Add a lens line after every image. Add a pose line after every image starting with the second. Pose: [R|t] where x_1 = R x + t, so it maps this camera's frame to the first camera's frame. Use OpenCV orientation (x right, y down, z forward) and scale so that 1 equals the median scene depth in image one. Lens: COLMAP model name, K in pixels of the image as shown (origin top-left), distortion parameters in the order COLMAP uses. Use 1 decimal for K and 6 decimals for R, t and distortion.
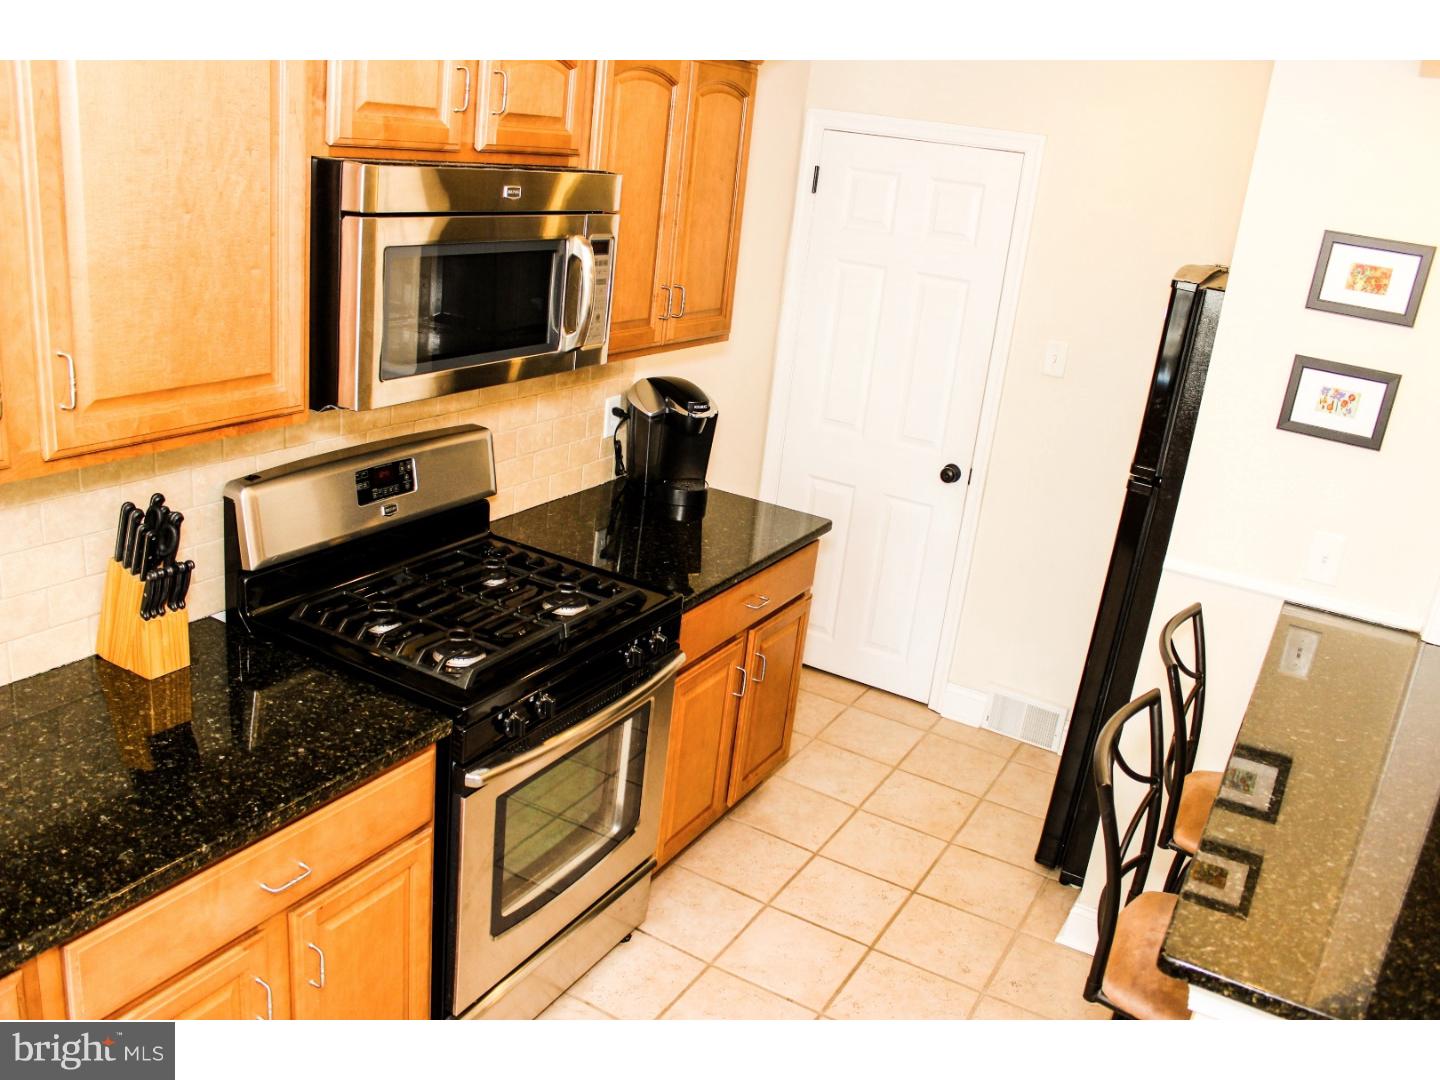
lens RADIAL K [[1226.5, 0, 725.7], [0, 1226.5, 532.6], [0, 0, 1]] dist [-0.162808, 0.167874]
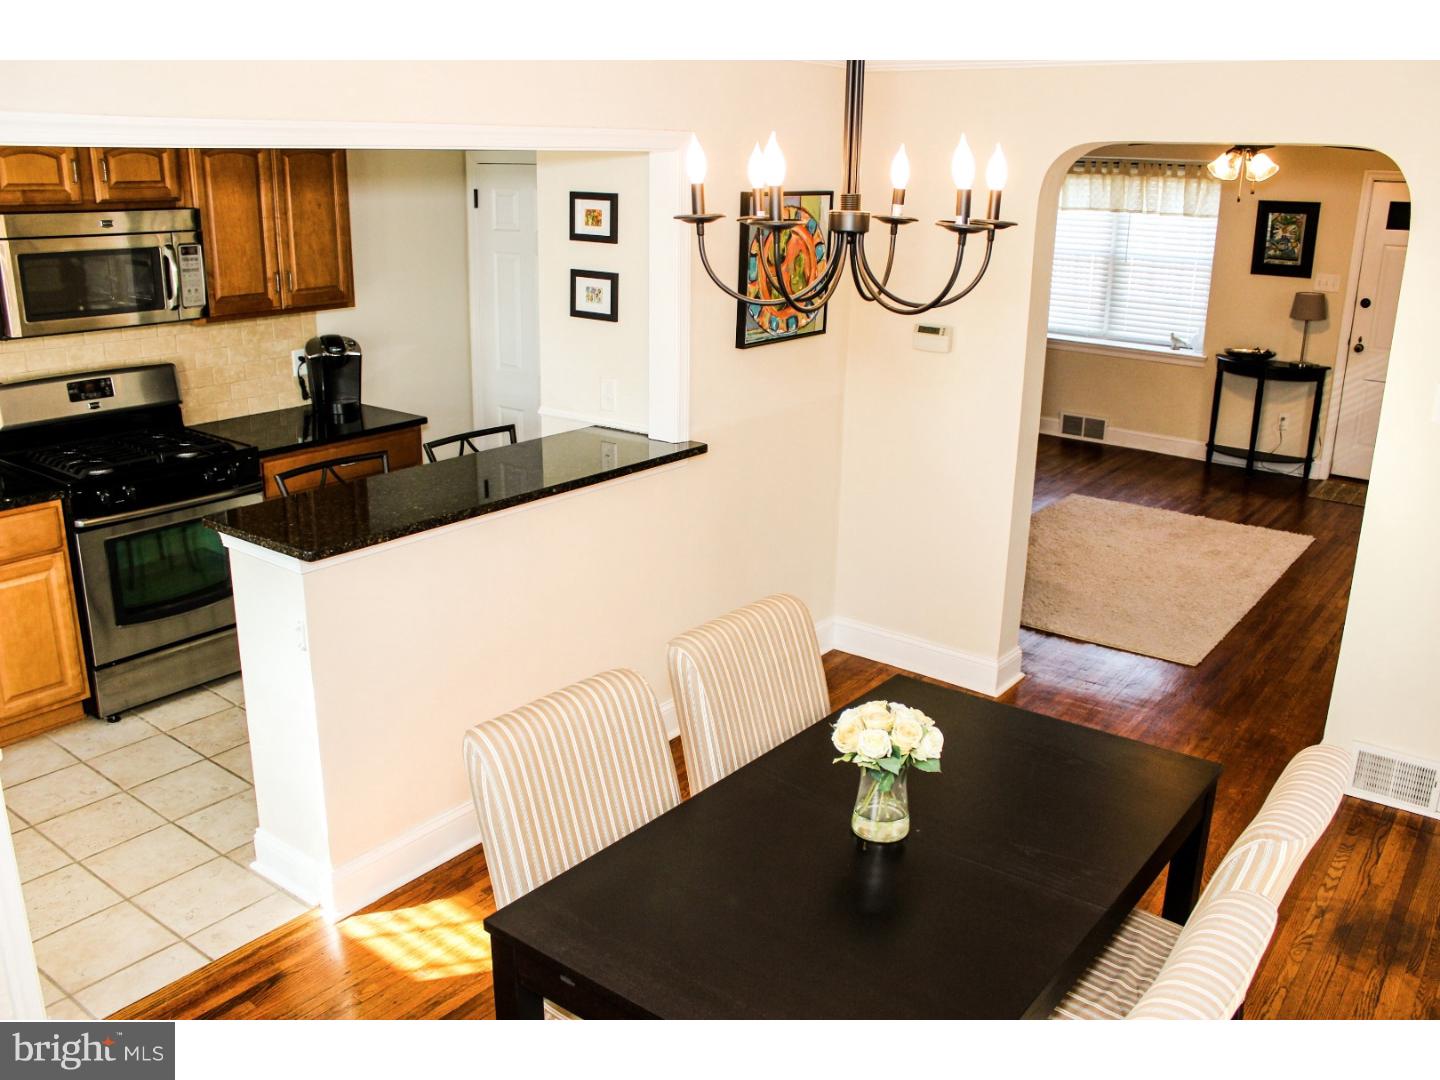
lens RADIAL K [[1226.5, 0, 725.7], [0, 1226.5, 532.6], [0, 0, 1]] dist [-0.162808, 0.167874]
pose [[0.985260, -0.049382, -0.163782, 0.929930], [0.044046, 0.998379, -0.036054, 0.275257], [0.165297, 0.028309, 0.985837, -0.582112]]
